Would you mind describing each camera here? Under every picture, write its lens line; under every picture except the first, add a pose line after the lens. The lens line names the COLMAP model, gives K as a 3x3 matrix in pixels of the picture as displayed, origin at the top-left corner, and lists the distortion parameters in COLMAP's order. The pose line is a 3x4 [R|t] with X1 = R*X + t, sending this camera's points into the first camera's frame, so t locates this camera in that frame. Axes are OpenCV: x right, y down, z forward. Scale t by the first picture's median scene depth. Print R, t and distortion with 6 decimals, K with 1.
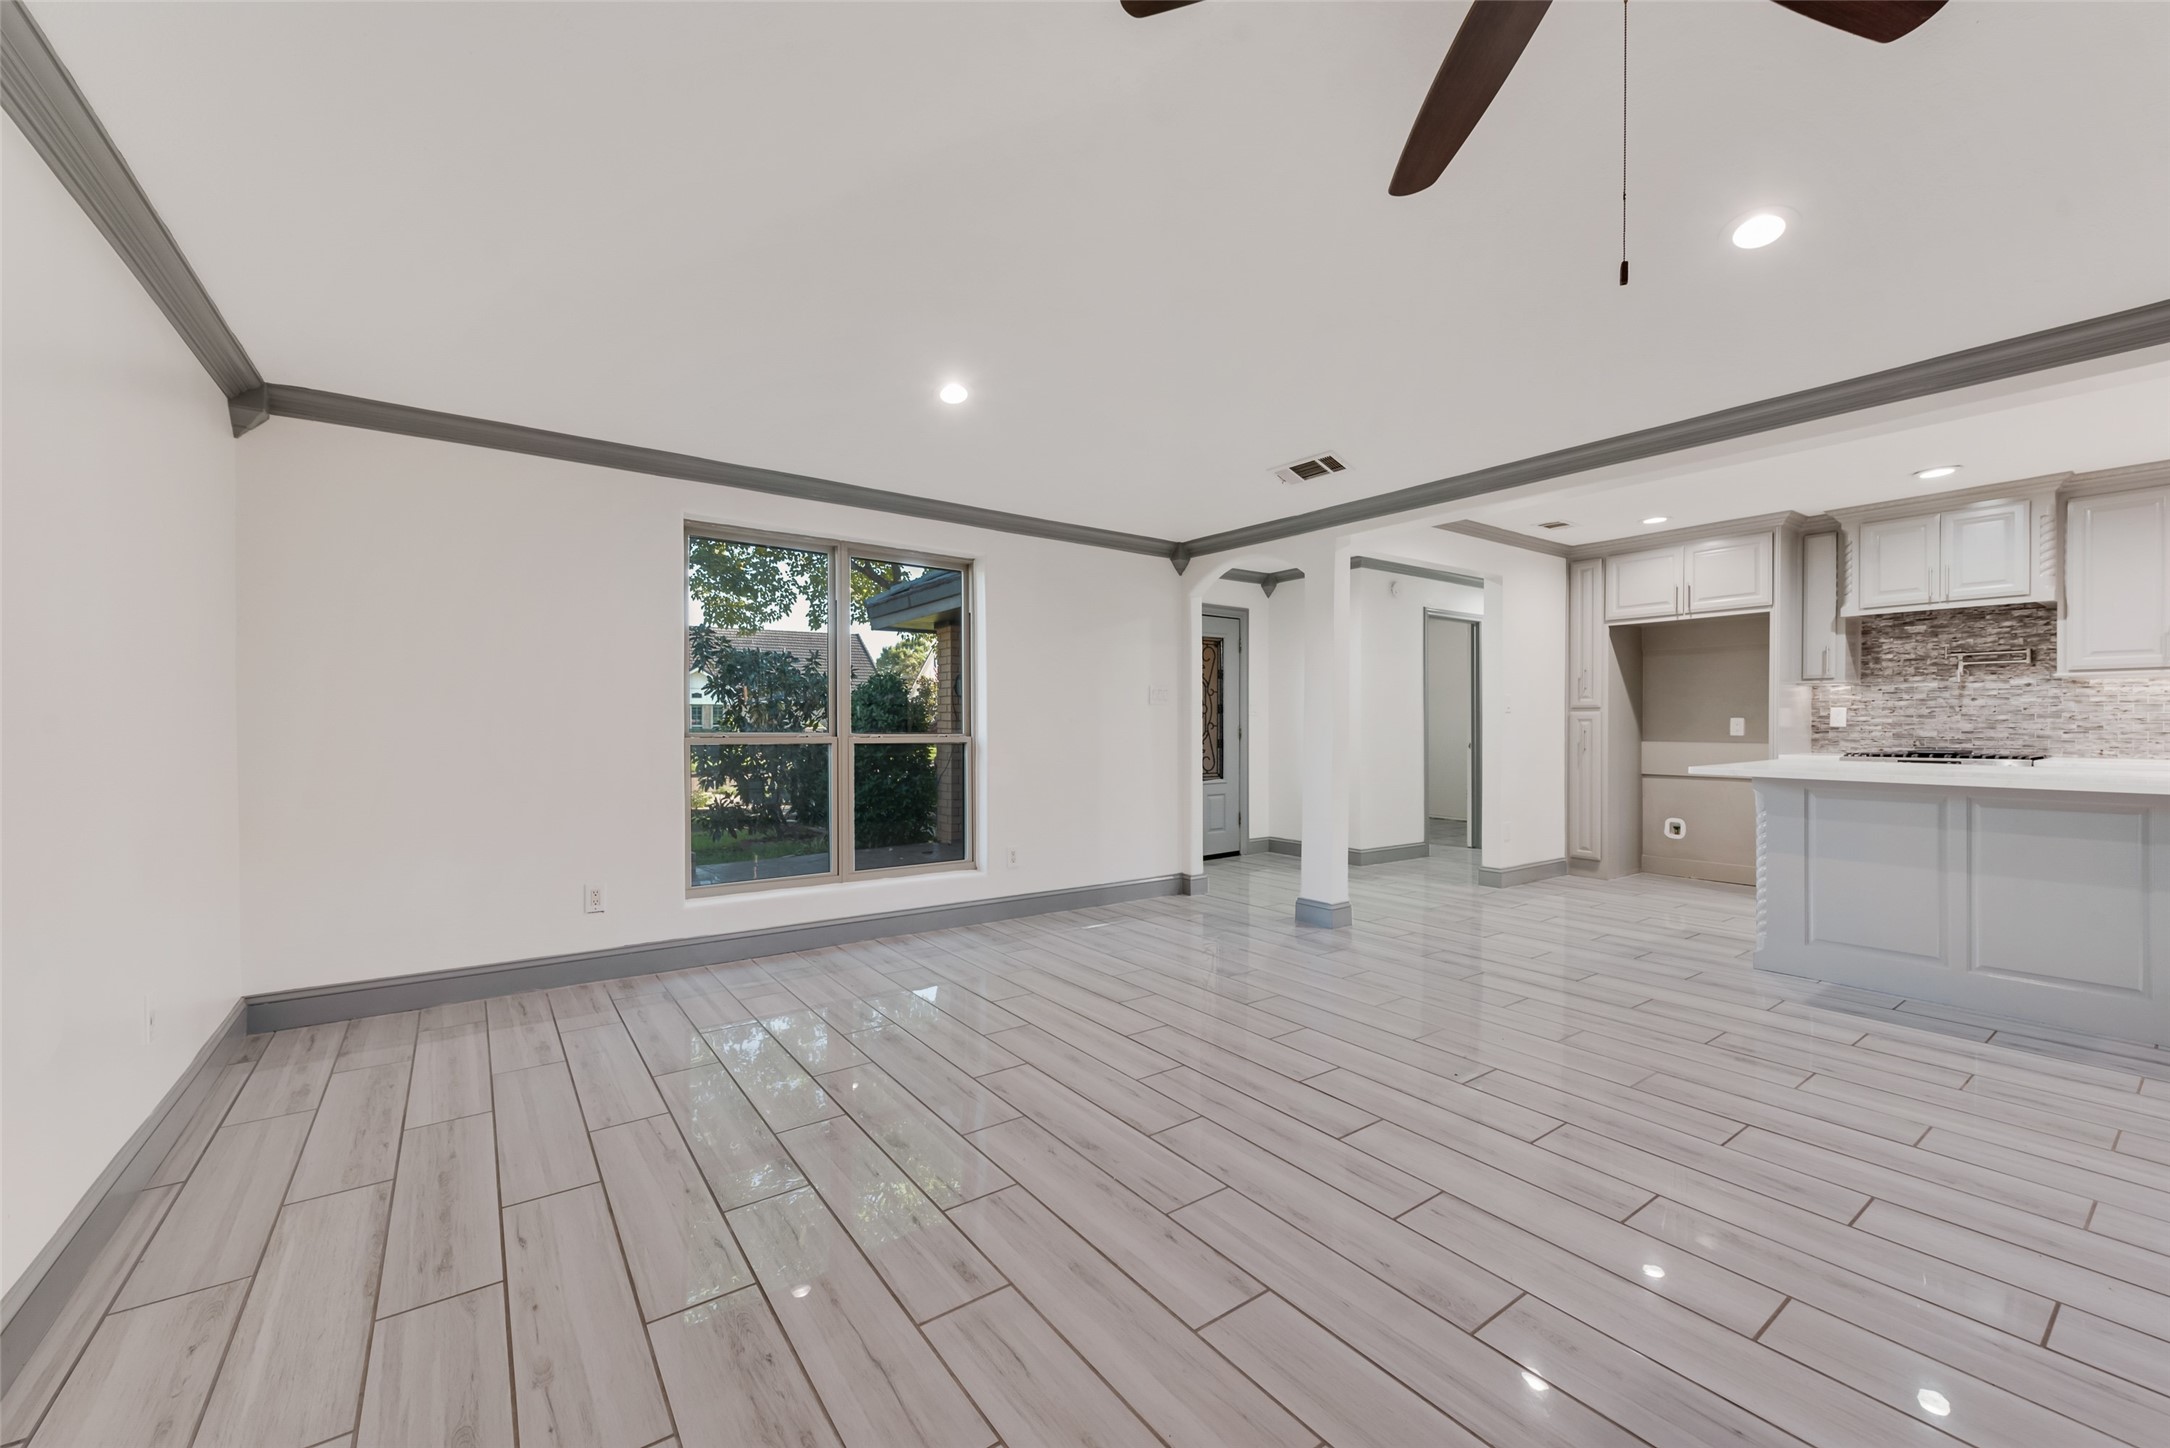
lens RADIAL K [[850.1, 0, 1073.6], [0, 850.1, 726.2], [0, 0, 1]] dist [0.008977, -0.002485]
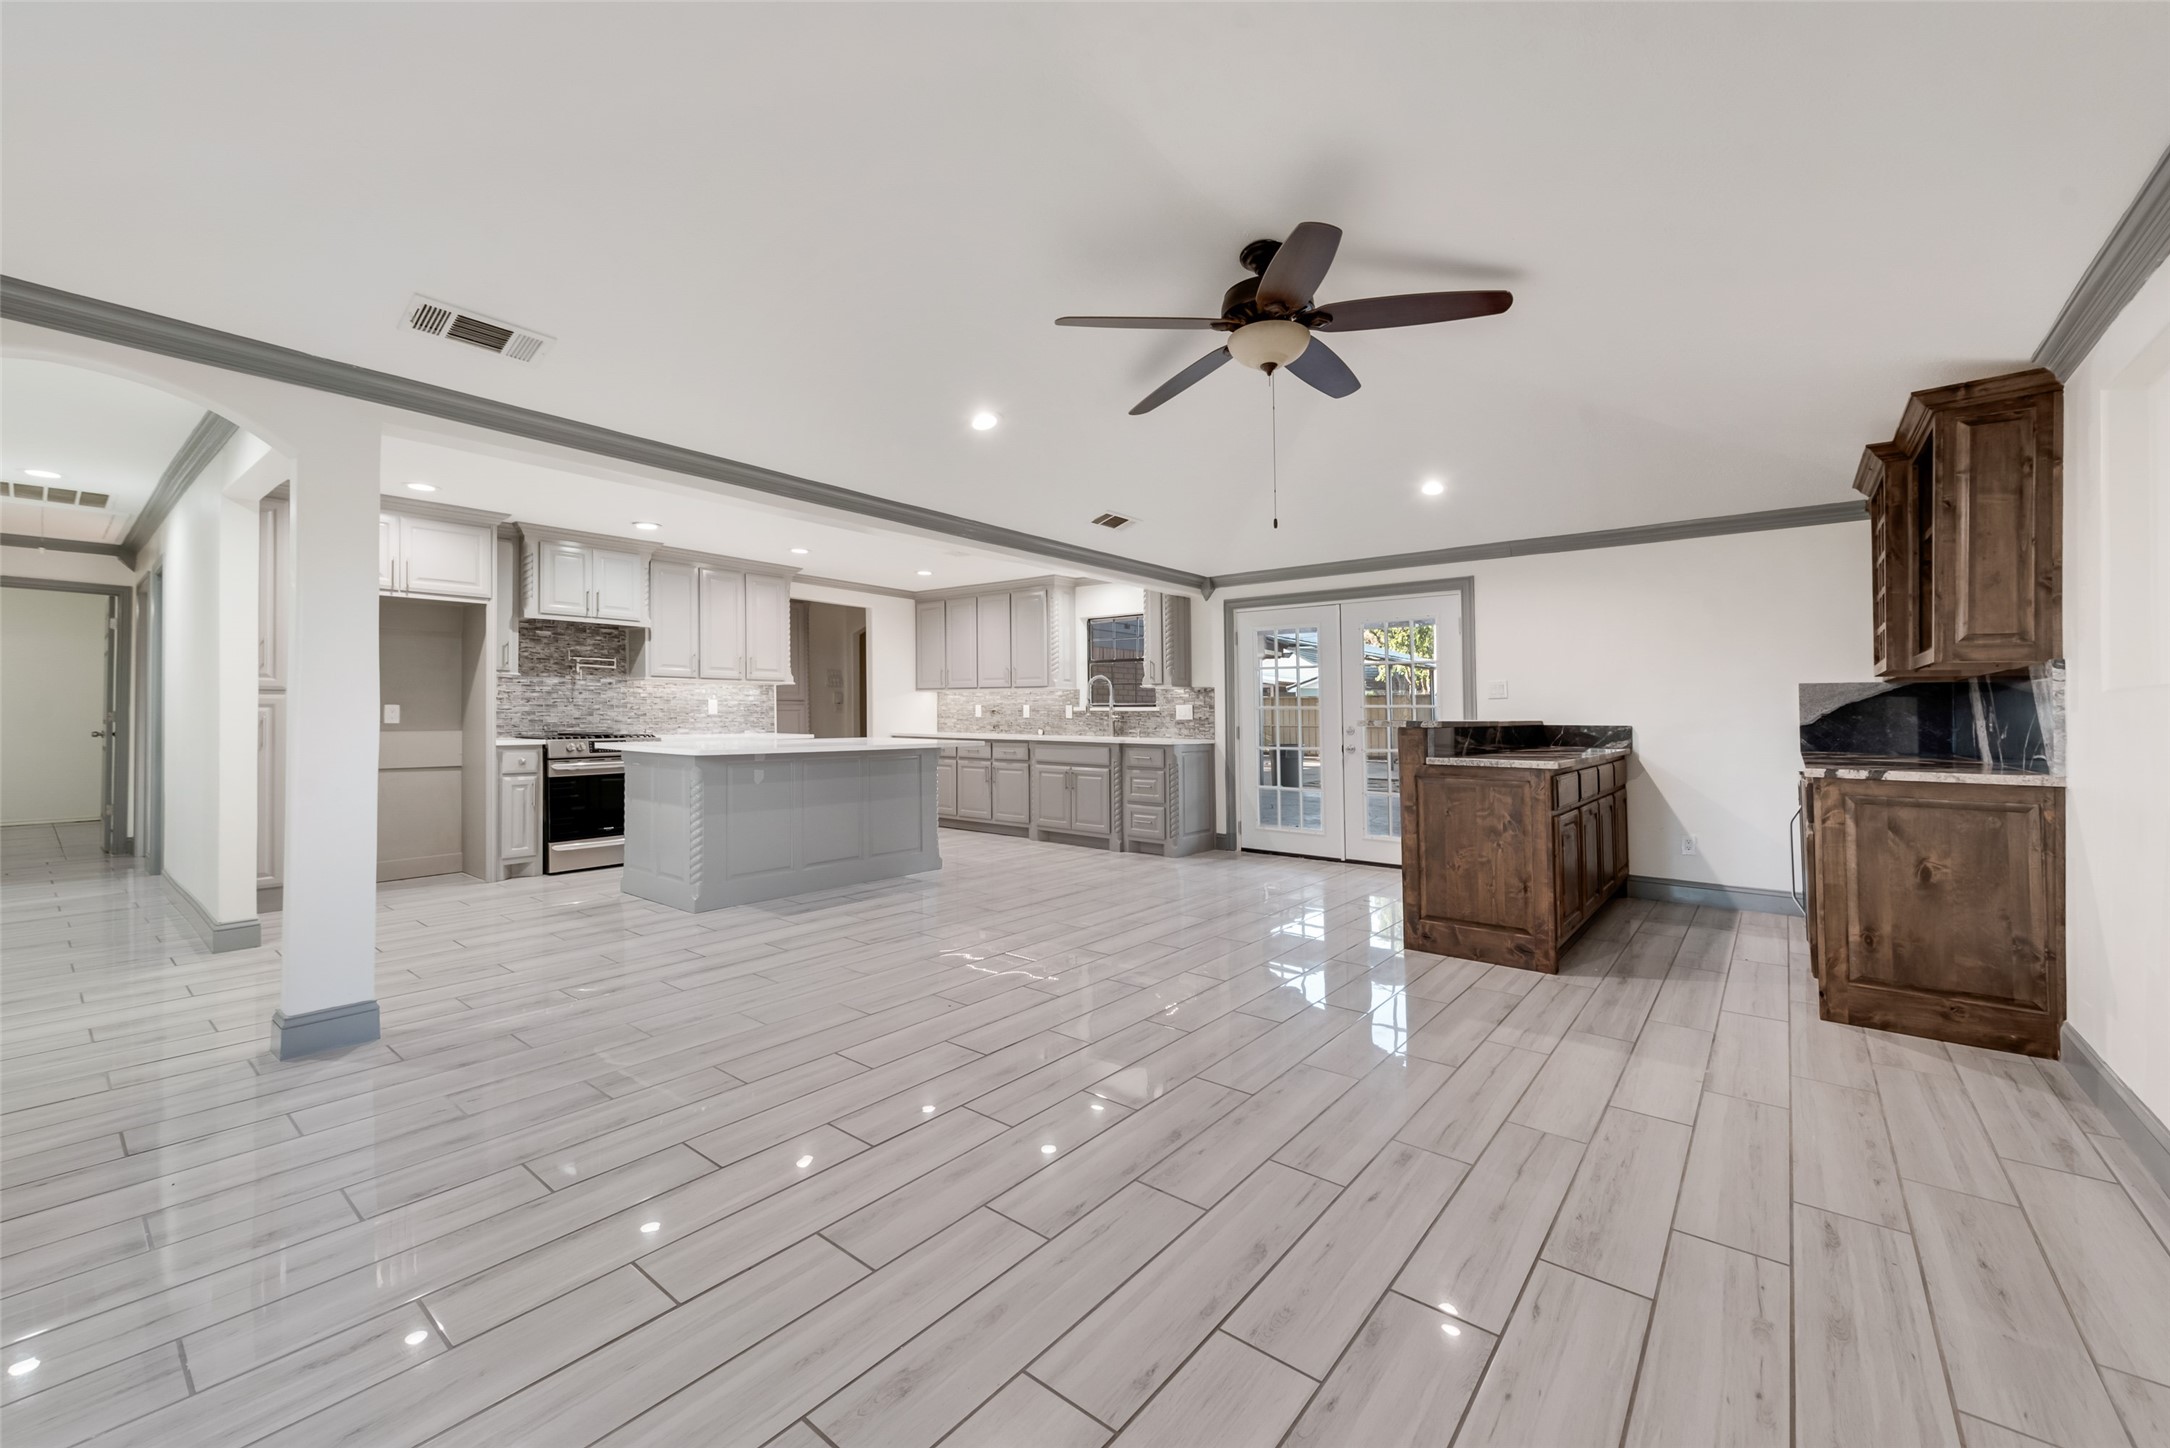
lens RADIAL K [[850.1, 0, 1088.3], [0, 850.1, 706.6], [0, 0, 1]] dist [0.008977, -0.002485]
pose [[-0.261683, 0.004947, 0.965141, -0.401727], [-0.003337, 0.999976, -0.006031, -0.005384], [-0.965148, -0.004798, -0.261660, 0.586007]]
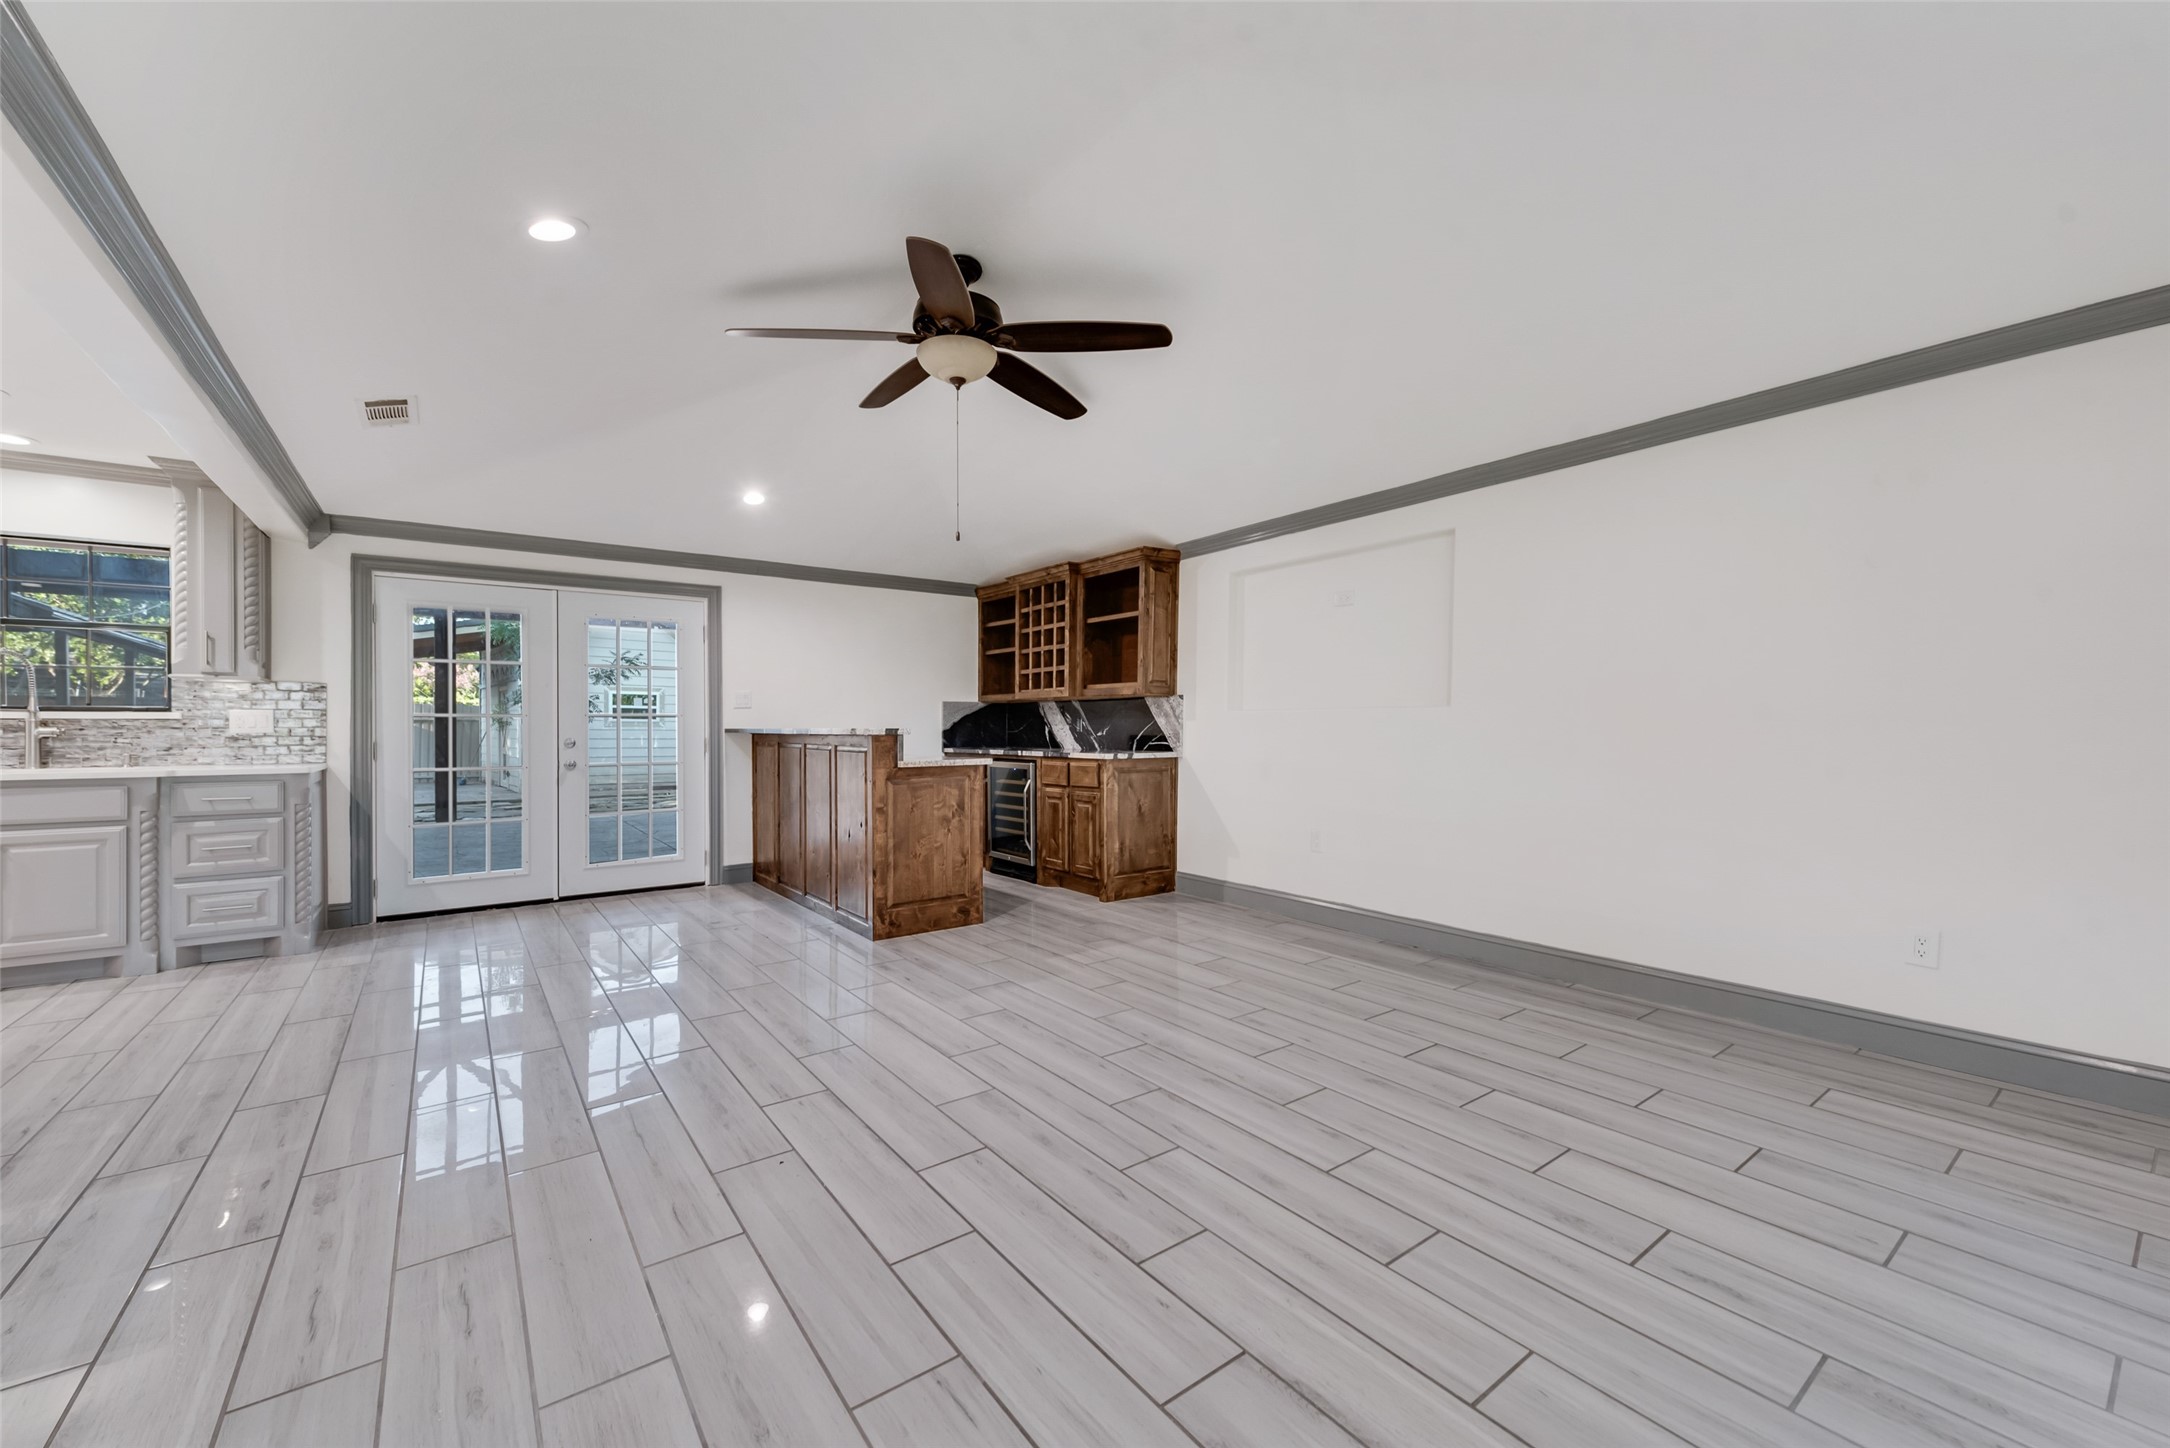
lens RADIAL K [[850.1, 0, 1062.1], [0, 850.1, 717.2], [0, 0, 1]] dist [0.008977, -0.002485]
pose [[-0.999995, -0.000194, -0.003197, 0.098166], [-0.000162, 0.999951, -0.009875, -0.000516], [0.003199, -0.009874, -0.999946, 0.937026]]
